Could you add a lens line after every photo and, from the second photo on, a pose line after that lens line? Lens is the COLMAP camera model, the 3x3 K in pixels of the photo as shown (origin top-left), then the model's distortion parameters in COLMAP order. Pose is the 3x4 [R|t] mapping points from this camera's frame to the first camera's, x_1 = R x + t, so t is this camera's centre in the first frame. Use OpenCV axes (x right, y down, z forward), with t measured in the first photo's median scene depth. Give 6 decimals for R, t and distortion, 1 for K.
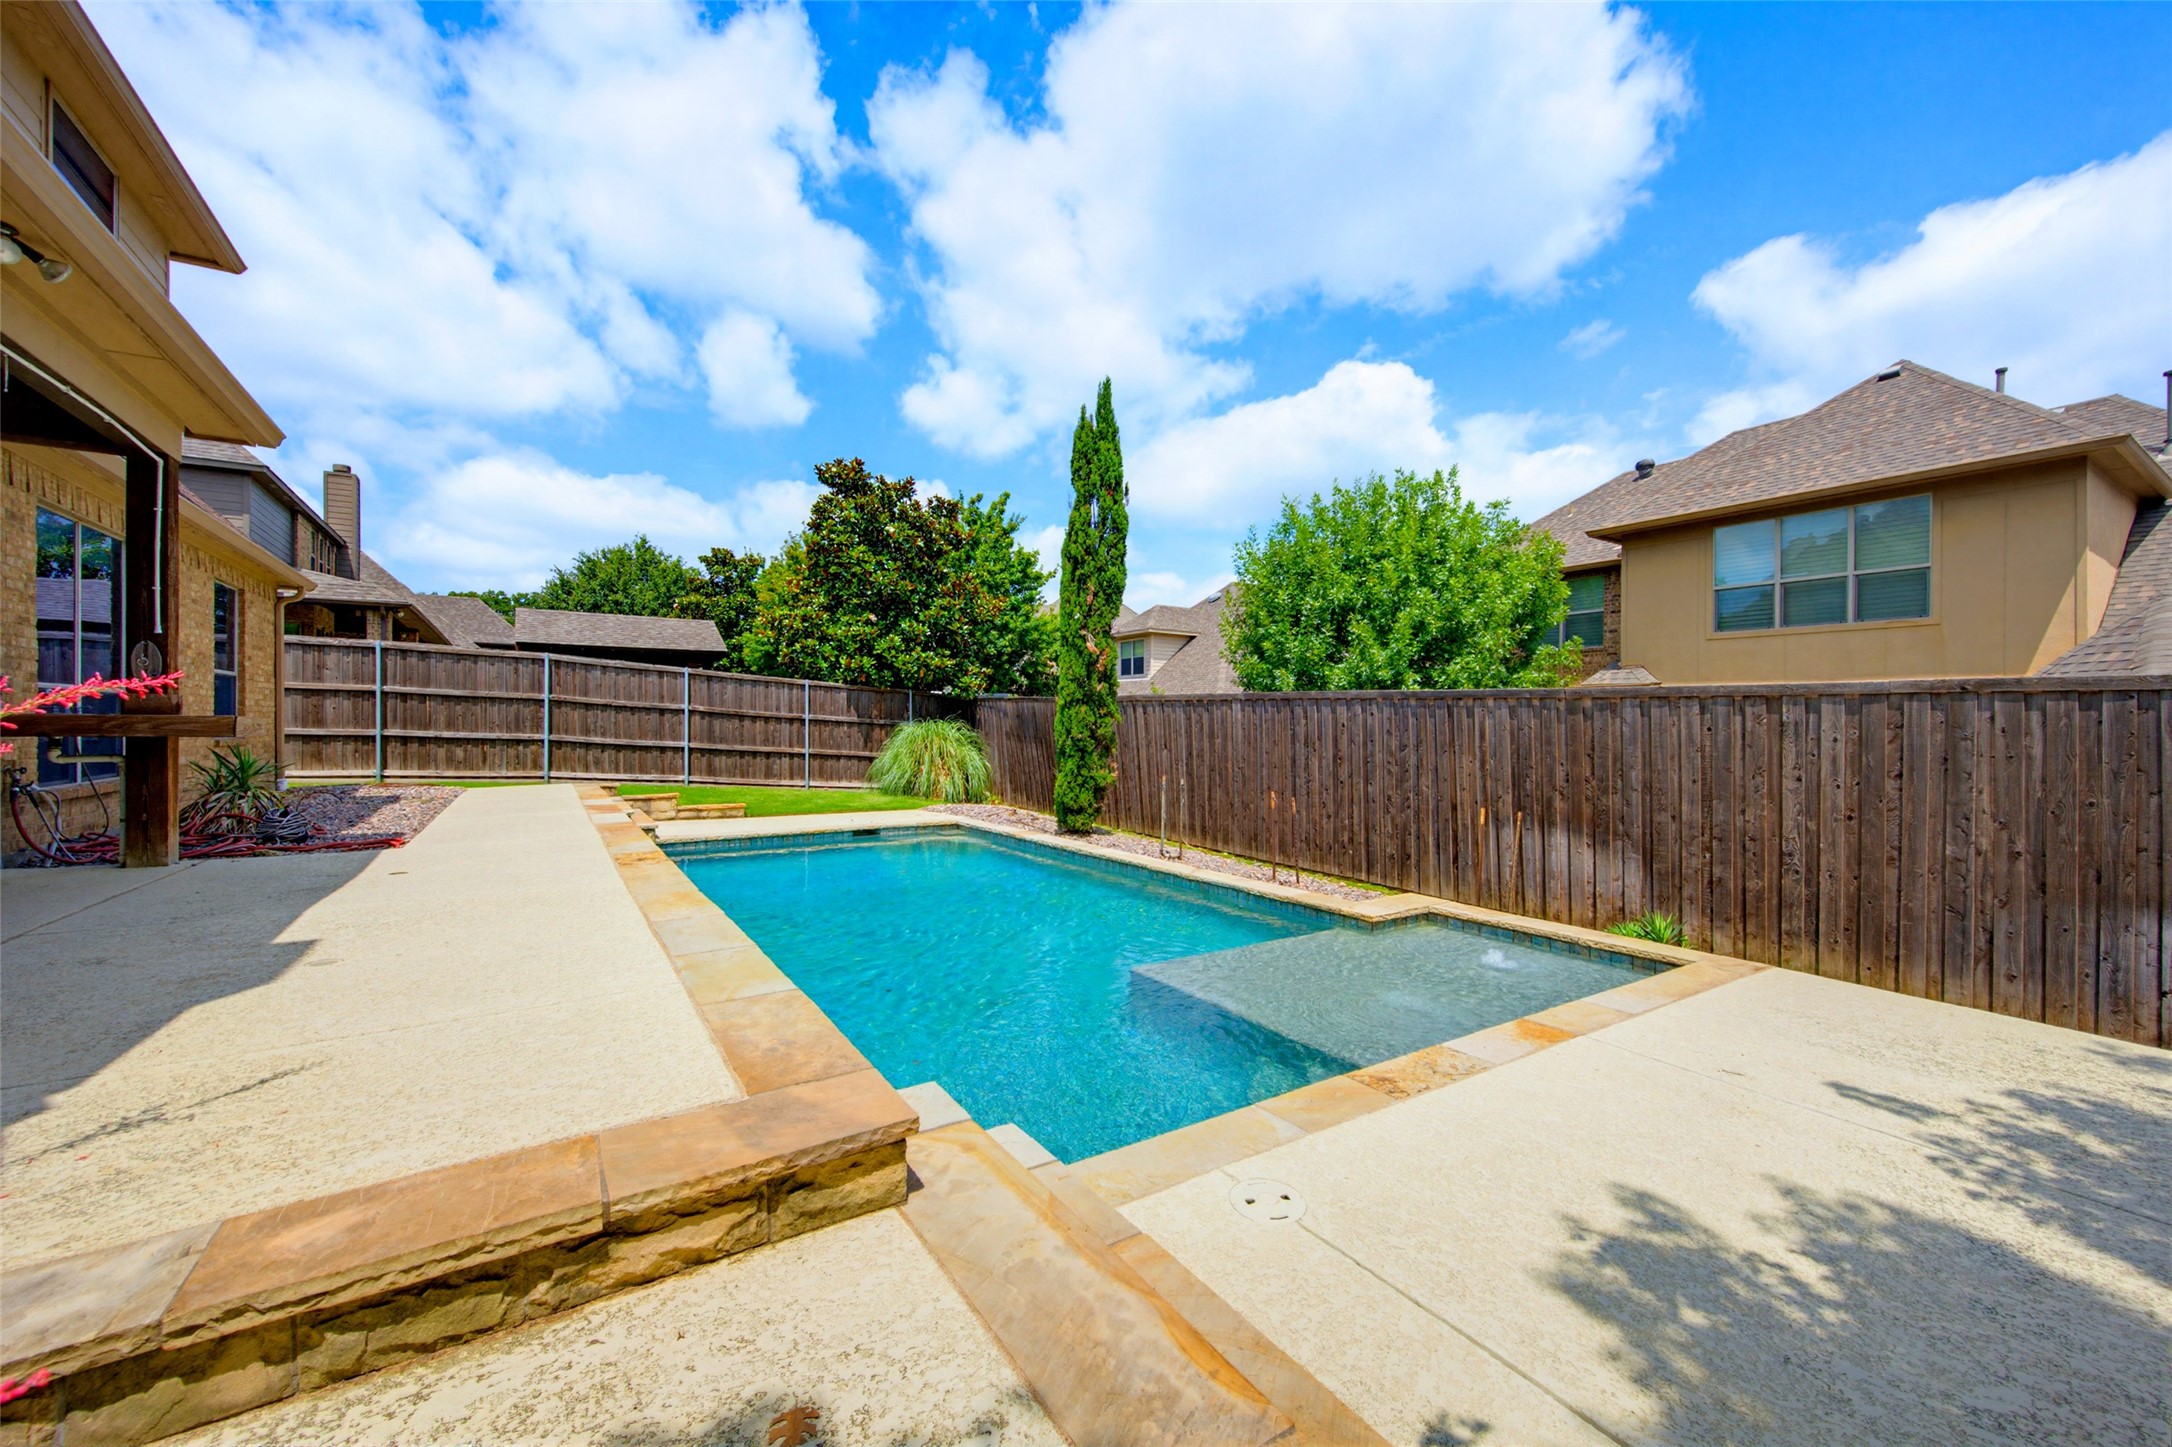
lens RADIAL K [[854.5, 0, 1071.1], [0, 854.5, 721.5], [0, 0, 1]] dist [0.004828, -0.000088]
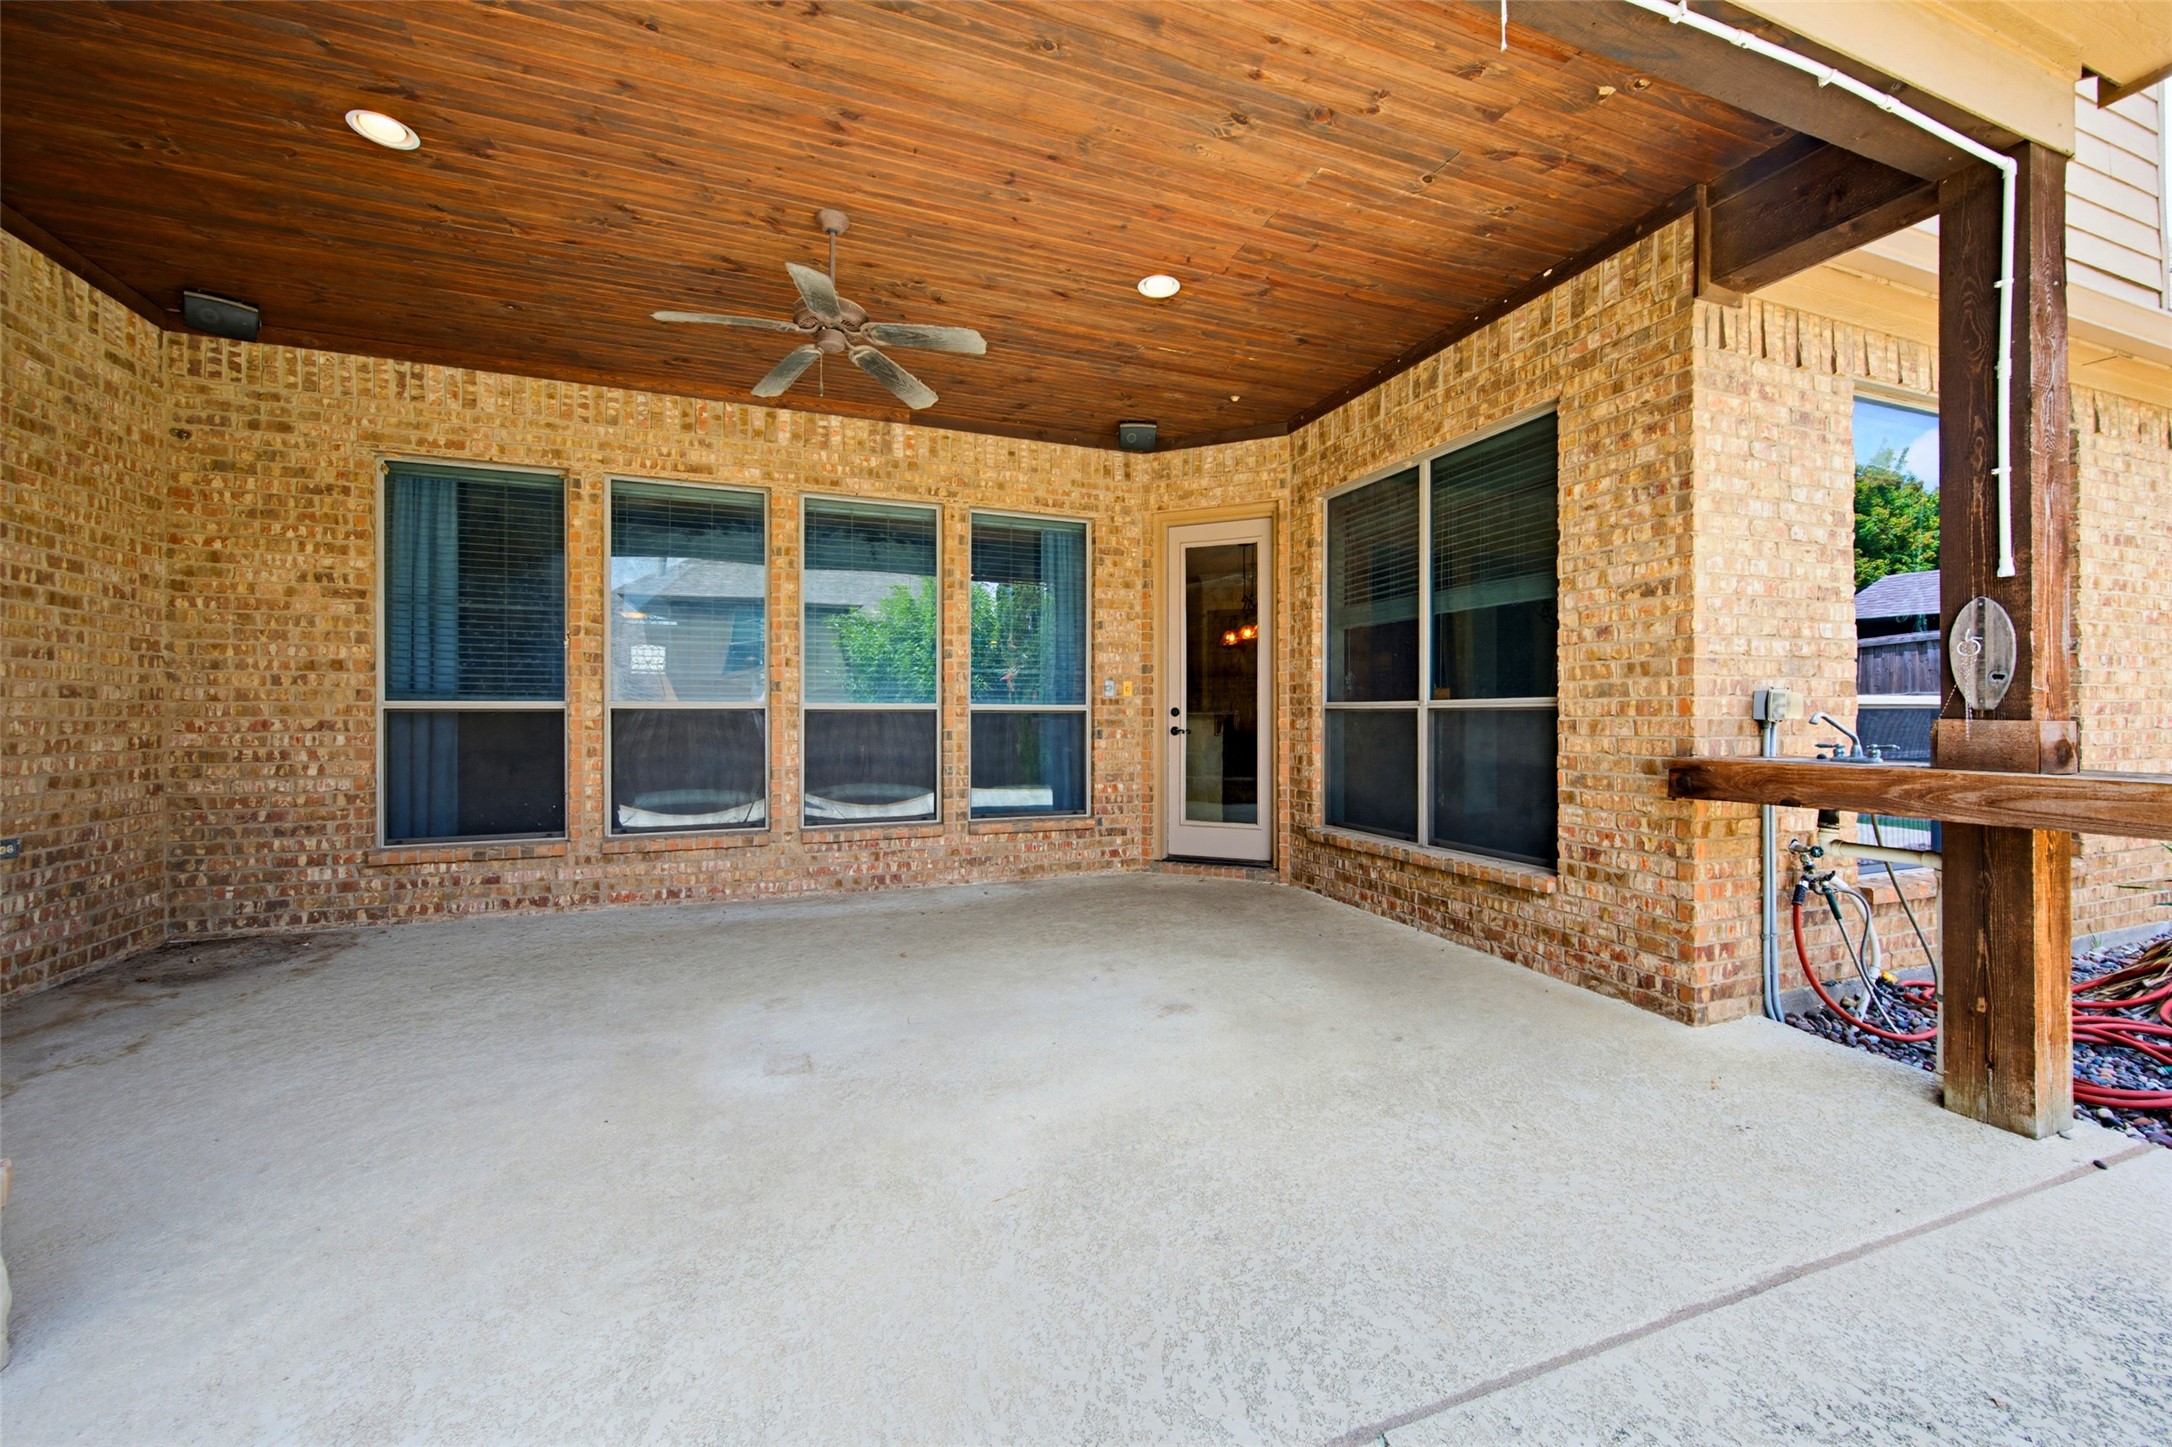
lens RADIAL K [[854.5, 0, 1101.7], [0, 854.5, 714.4], [0, 0, 1]] dist [0.004828, -0.000088]
pose [[-0.184362, -0.002509, -0.982855, -0.341258], [0.005862, 0.999976, -0.003653, -0.021857], [0.982841, -0.006435, -0.184343, 0.385673]]
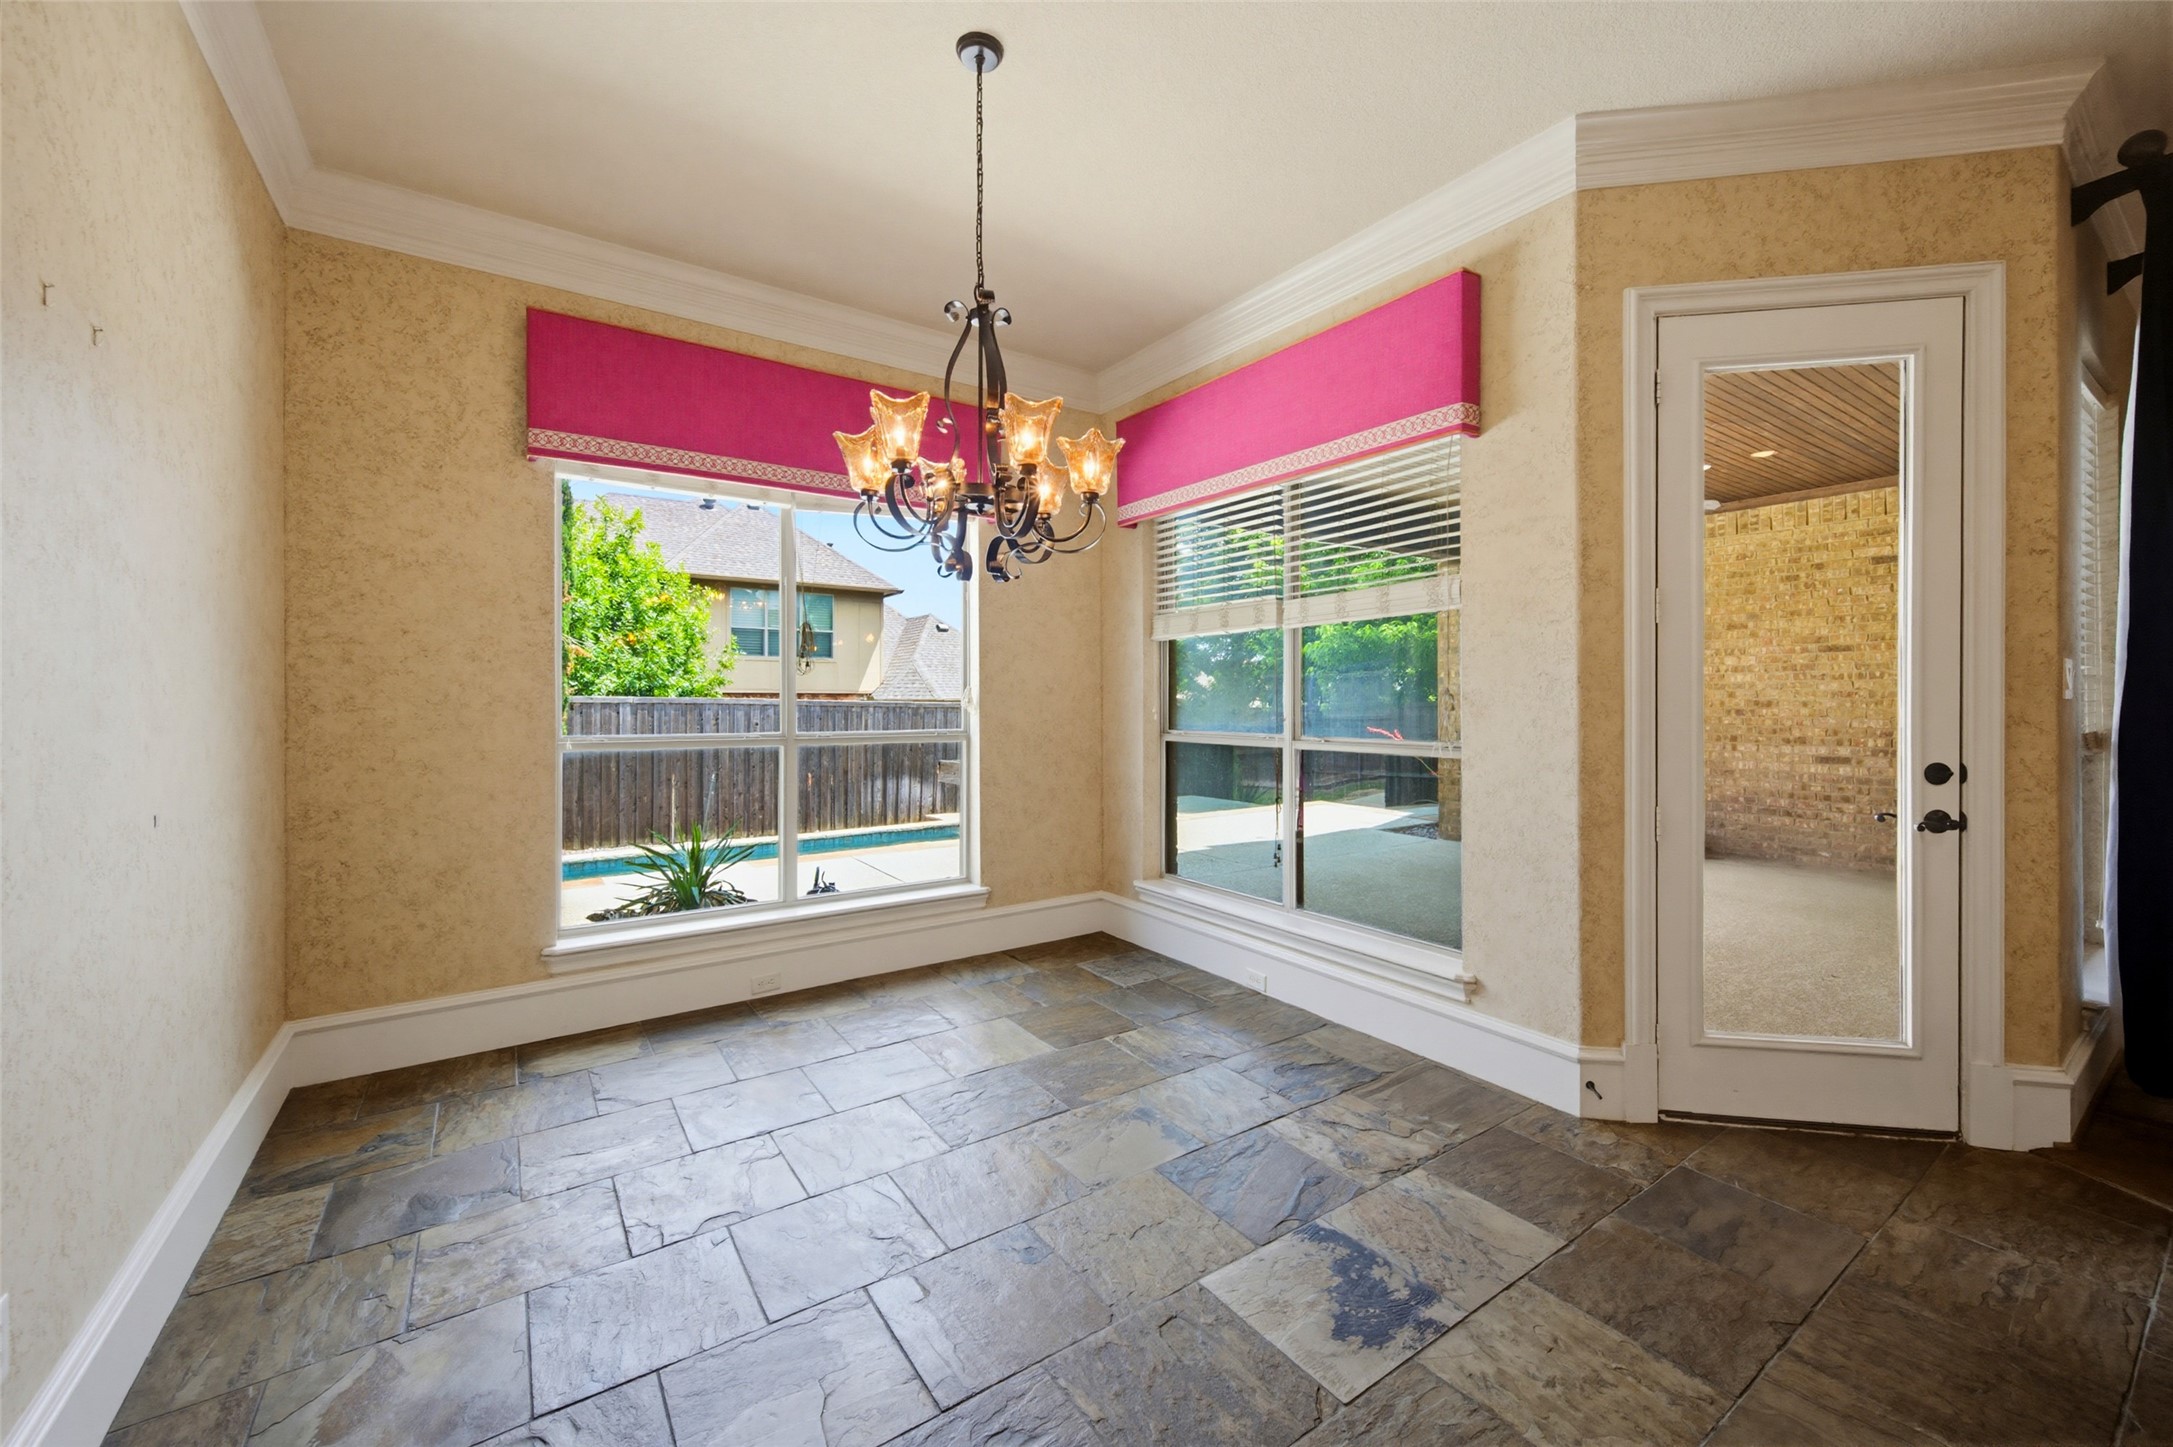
lens RADIAL K [[854.9, 0, 1093.8], [0, 854.9, 700.6], [0, 0, 1]] dist [0.004828, -0.000088]
pose [[-0.042864, -0.007137, 0.999055, -1.171549], [-0.002717, 0.999972, 0.007027, -0.048493], [-0.999077, -0.002413, -0.042882, 0.581152]]
